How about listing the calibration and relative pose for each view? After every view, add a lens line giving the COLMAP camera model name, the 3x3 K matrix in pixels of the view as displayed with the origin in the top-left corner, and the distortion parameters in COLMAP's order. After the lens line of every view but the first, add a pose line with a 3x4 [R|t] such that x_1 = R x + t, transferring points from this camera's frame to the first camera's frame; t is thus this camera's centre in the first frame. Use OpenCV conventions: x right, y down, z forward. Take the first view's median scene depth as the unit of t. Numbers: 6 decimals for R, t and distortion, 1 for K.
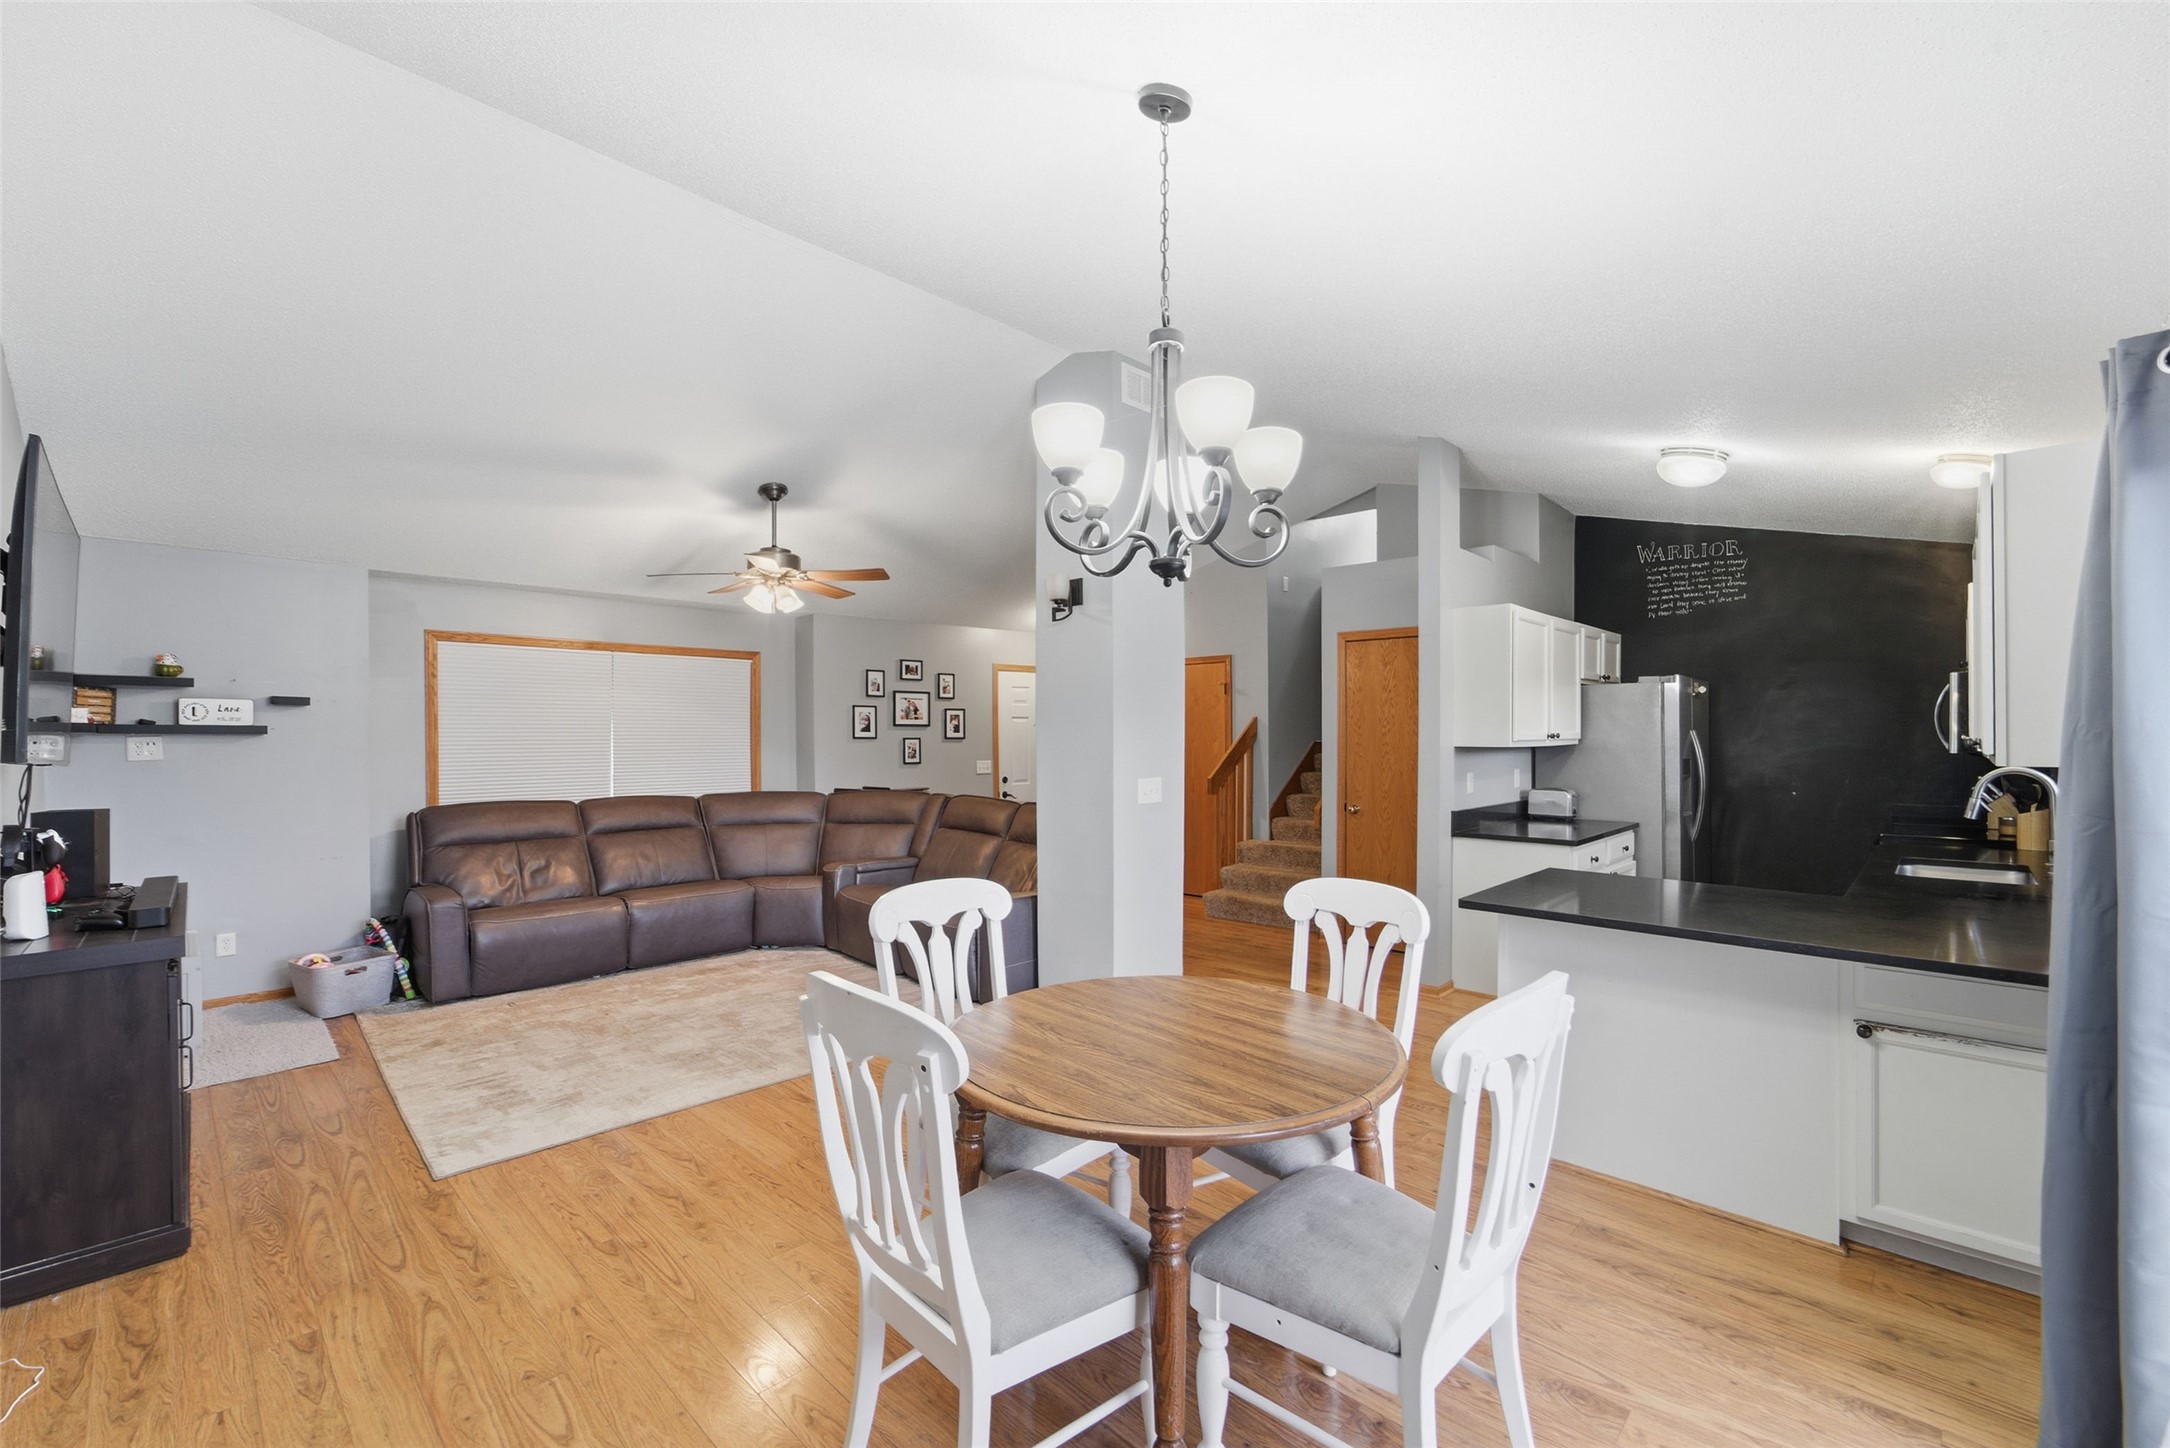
lens RADIAL K [[908.1, 0, 1076.8], [0, 908.1, 737.6], [0, 0, 1]] dist [-0.004407, 0.001689]
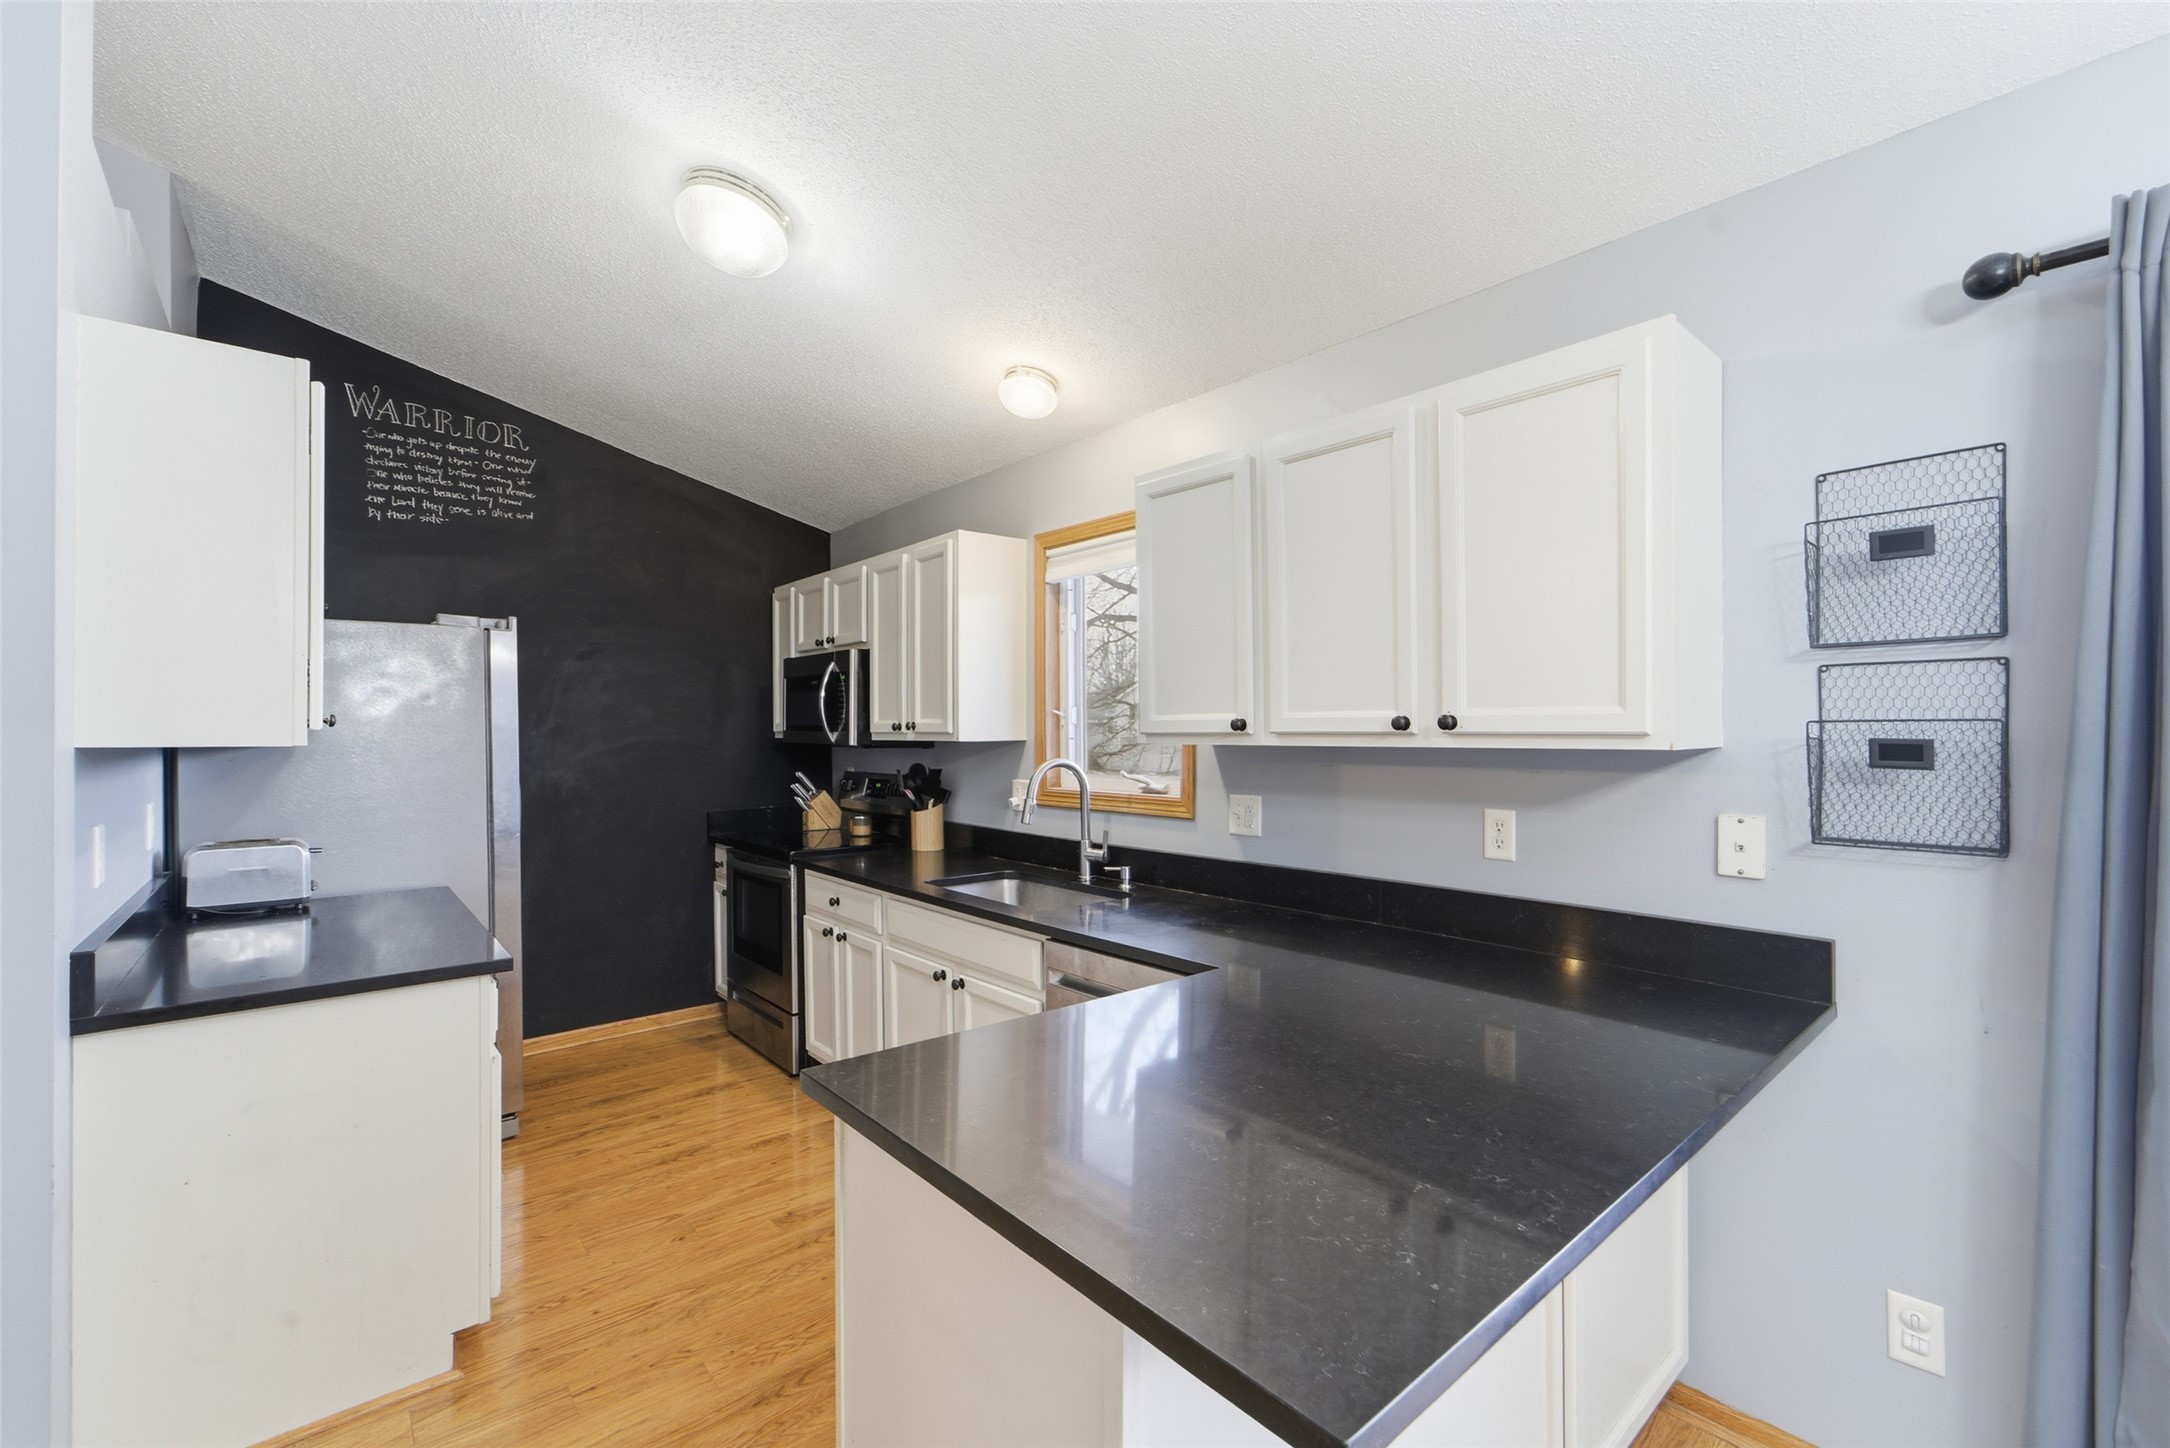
lens RADIAL K [[908.1, 0, 1120.5], [0, 908.1, 725.0], [0, 0, 1]] dist [-0.004407, 0.001689]
pose [[0.064510, 0.014310, 0.997814, 0.107422], [0.007215, 0.999864, -0.014805, 0.009003], [-0.997891, 0.008154, 0.064398, 0.526360]]
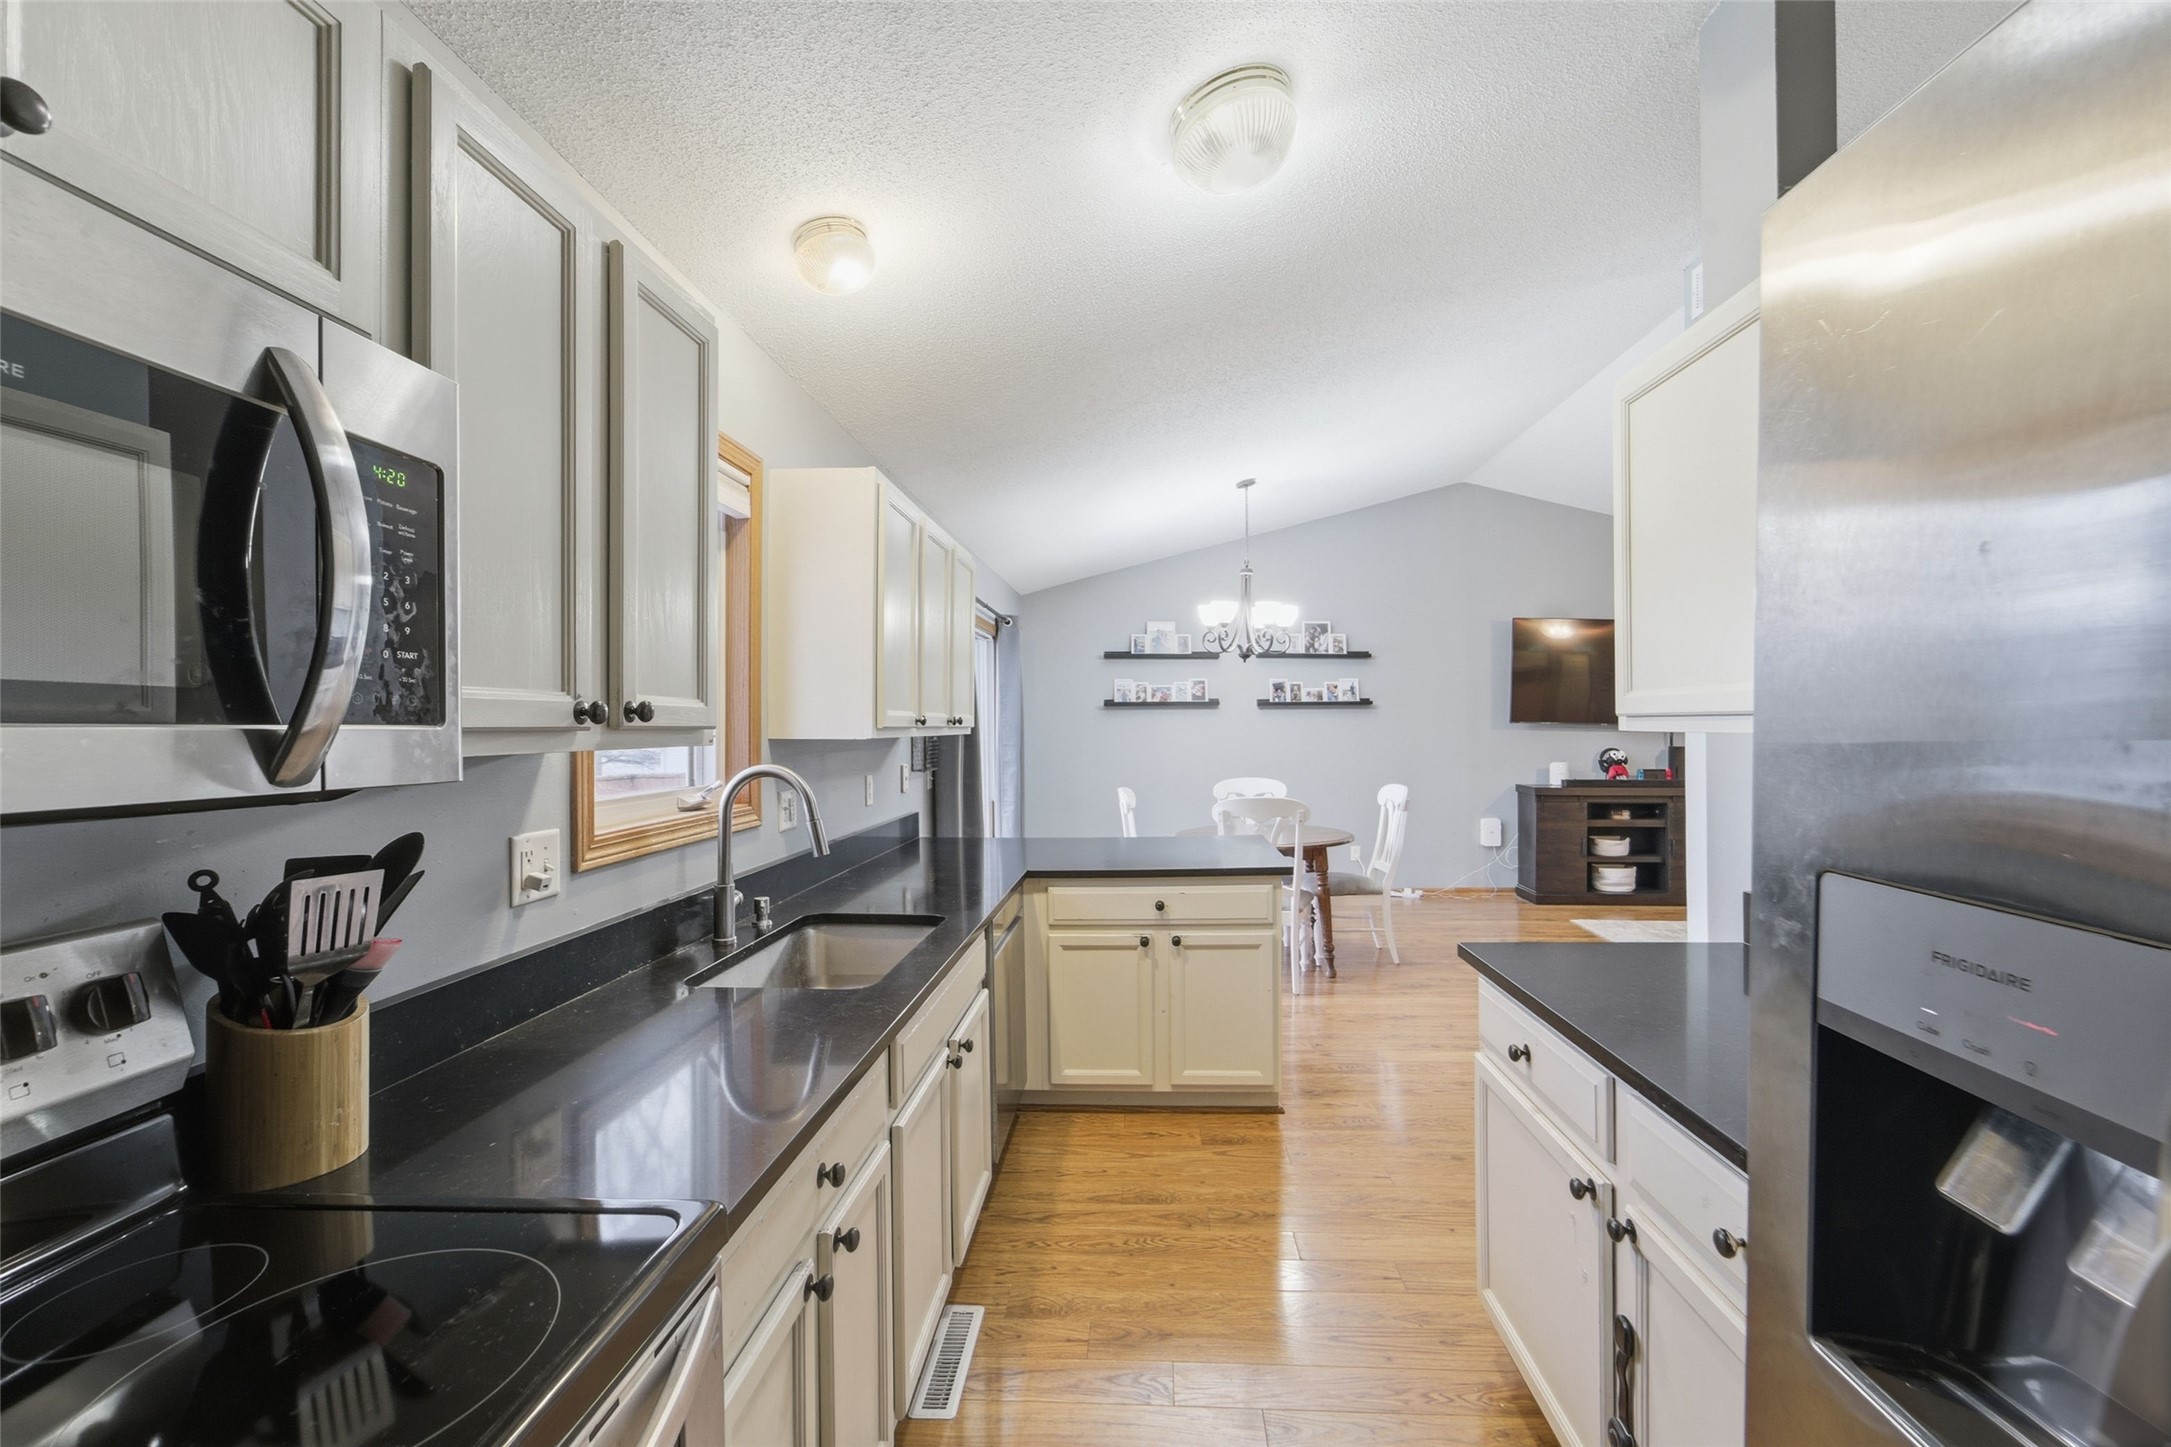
lens RADIAL K [[908.5, 0, 1093.7], [0, 908.5, 728.0], [0, 0, 1]] dist [-0.004407, 0.001689]
pose [[-0.774271, 0.014559, -0.632686, 0.775666], [0.007204, 0.999873, 0.014192, 0.000815], [0.632813, 0.006431, -0.774278, 0.967867]]
